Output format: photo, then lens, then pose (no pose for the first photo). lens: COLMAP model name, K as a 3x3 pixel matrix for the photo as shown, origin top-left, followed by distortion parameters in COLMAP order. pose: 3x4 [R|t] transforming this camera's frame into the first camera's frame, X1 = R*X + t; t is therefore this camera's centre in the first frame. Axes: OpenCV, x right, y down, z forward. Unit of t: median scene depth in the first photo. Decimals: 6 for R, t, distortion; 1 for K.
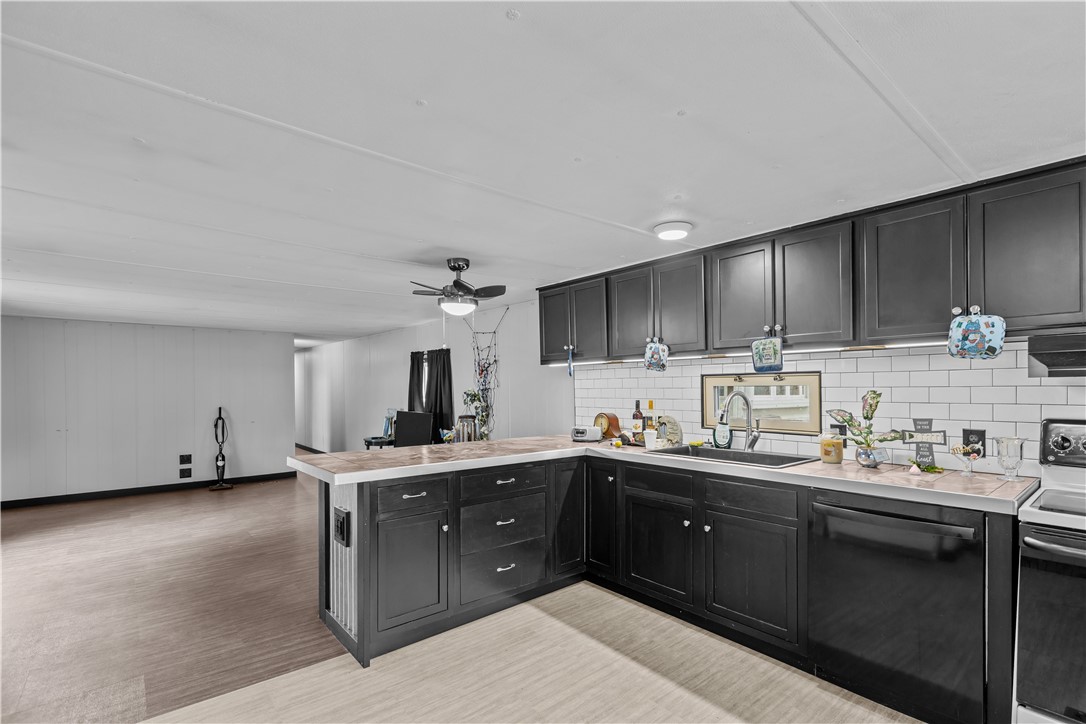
lens RADIAL K [[510.1, 0, 544.7], [0, 510.1, 390.8], [0, 0, 1]] dist [0.002538, 0.000570]
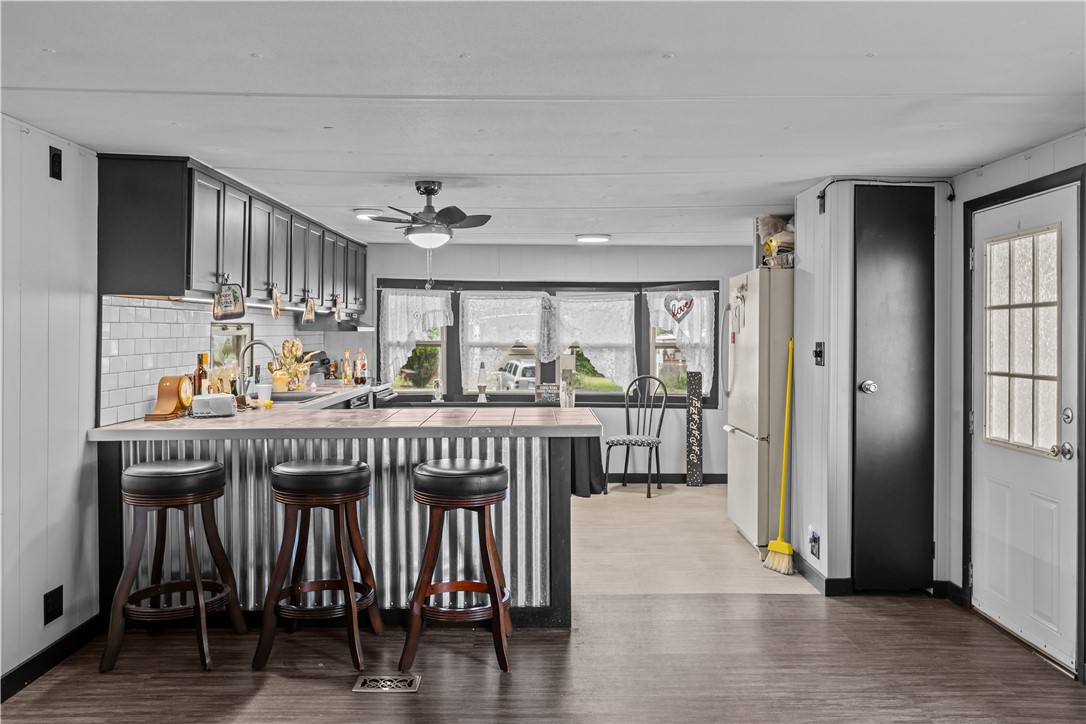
lens RADIAL K [[844.1, 0, 544.5], [0, 844.1, 339.4], [0, 0, 1]] dist [0.001807, -0.001121]
pose [[-0.771330, 0.001694, 0.636433, -1.023617], [0.010839, 0.999886, 0.010474, -0.010416], [-0.636343, 0.014977, -0.771261, 1.675093]]
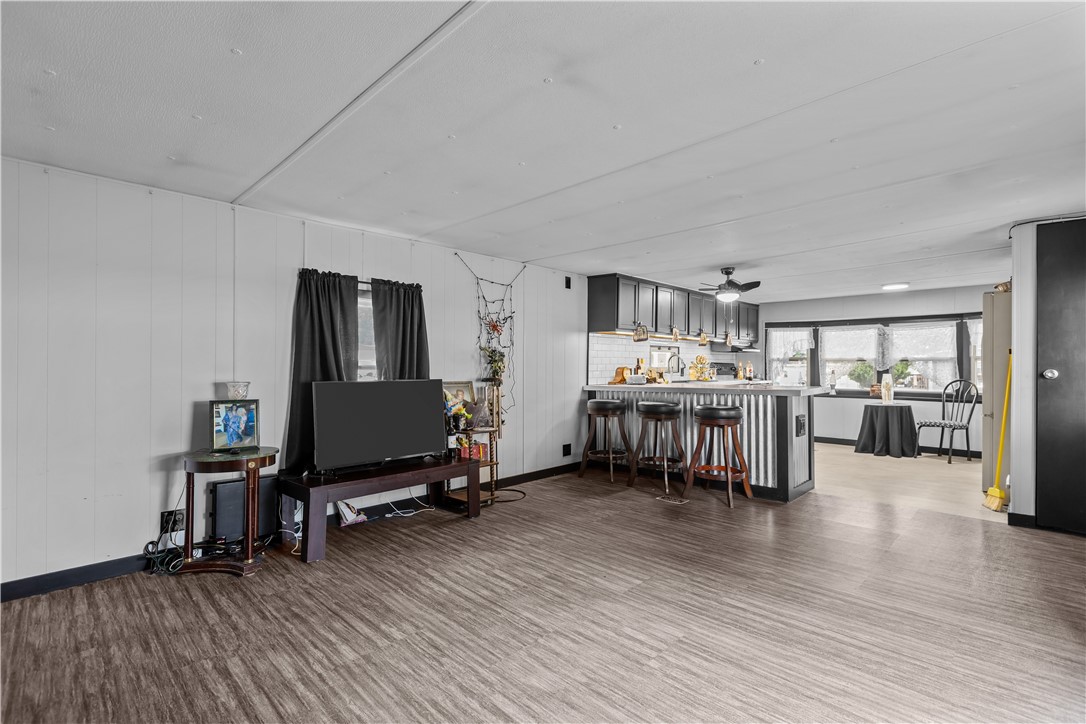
lens RADIAL K [[491.2, 0, 547.0], [0, 491.2, 368.0], [0, 0, 1]] dist [-0.000905, -0.000239]
pose [[-0.100781, 0.005509, 0.994893, -1.443063], [0.011921, 0.999920, -0.004329, 0.055466], [-0.994837, 0.011424, -0.100838, 1.499612]]
